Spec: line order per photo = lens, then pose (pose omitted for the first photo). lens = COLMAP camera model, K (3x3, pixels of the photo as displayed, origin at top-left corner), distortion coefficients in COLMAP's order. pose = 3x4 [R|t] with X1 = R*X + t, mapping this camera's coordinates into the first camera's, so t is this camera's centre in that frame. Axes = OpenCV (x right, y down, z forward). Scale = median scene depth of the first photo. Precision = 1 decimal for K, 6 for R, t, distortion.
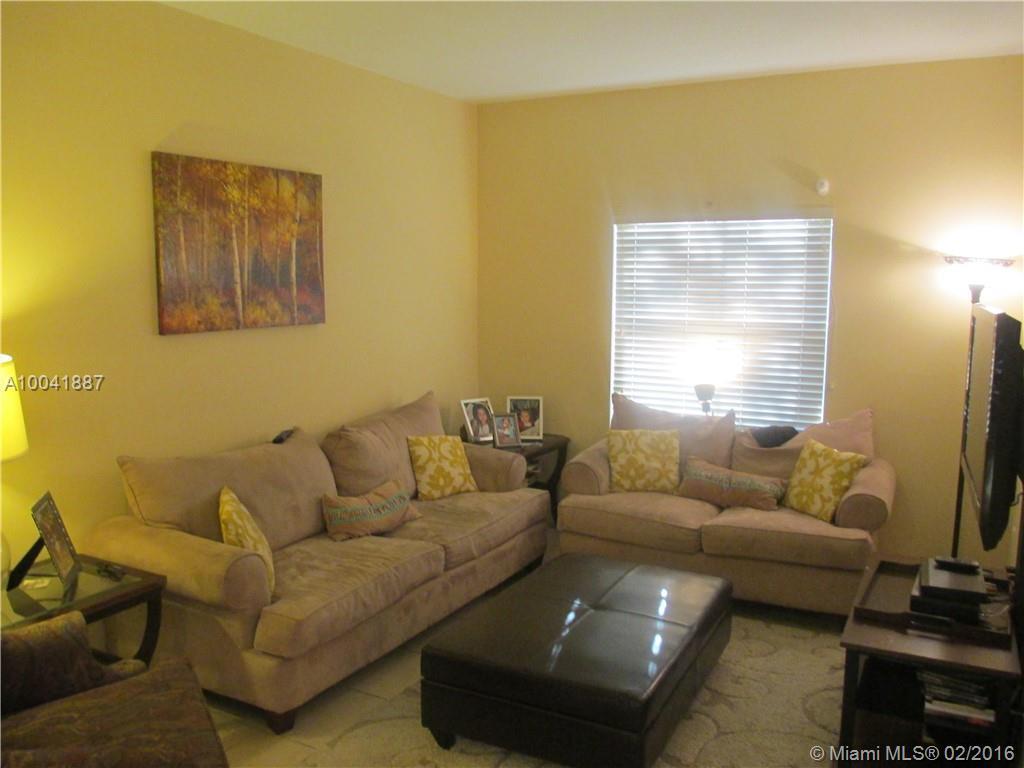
lens RADIAL K [[862.7, 0, 512.5], [0, 862.7, 386.6], [0, 0, 1]] dist [-0.033076, -0.011473]
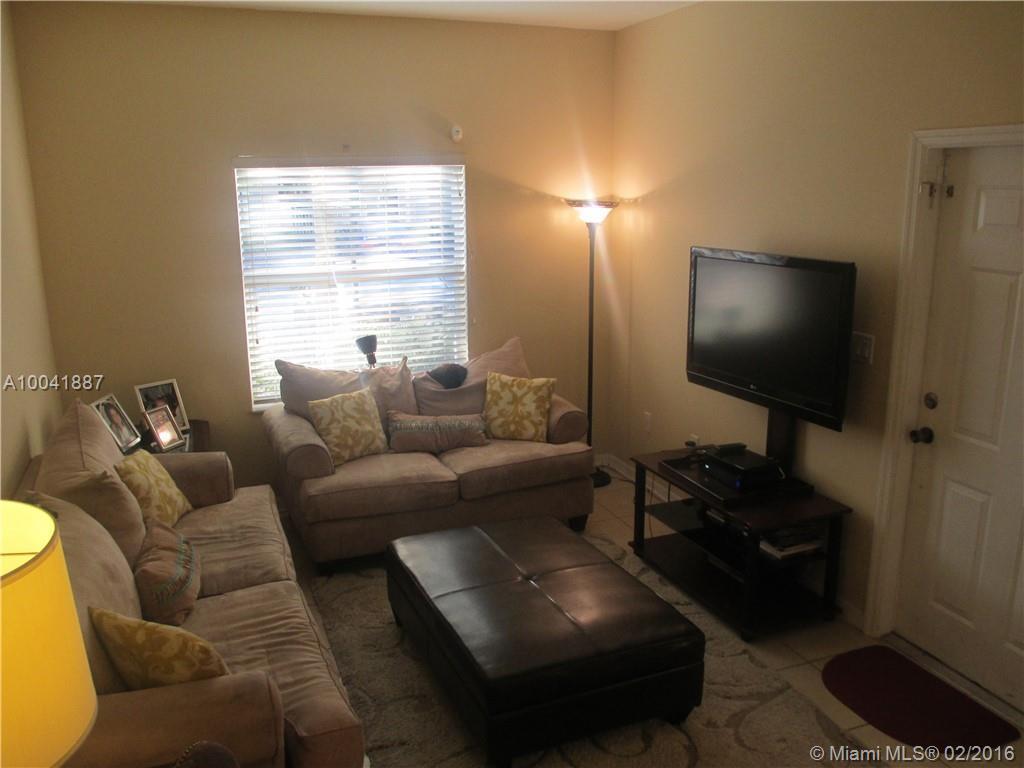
lens RADIAL K [[862.7, 0, 510.4], [0, 862.7, 381.3], [0, 0, 1]] dist [-0.033076, -0.011473]
pose [[0.654485, -0.185834, 0.732881, -0.433770], [0.115547, 0.982521, 0.145948, -0.083393], [-0.747193, -0.010838, 0.664518, 0.251915]]
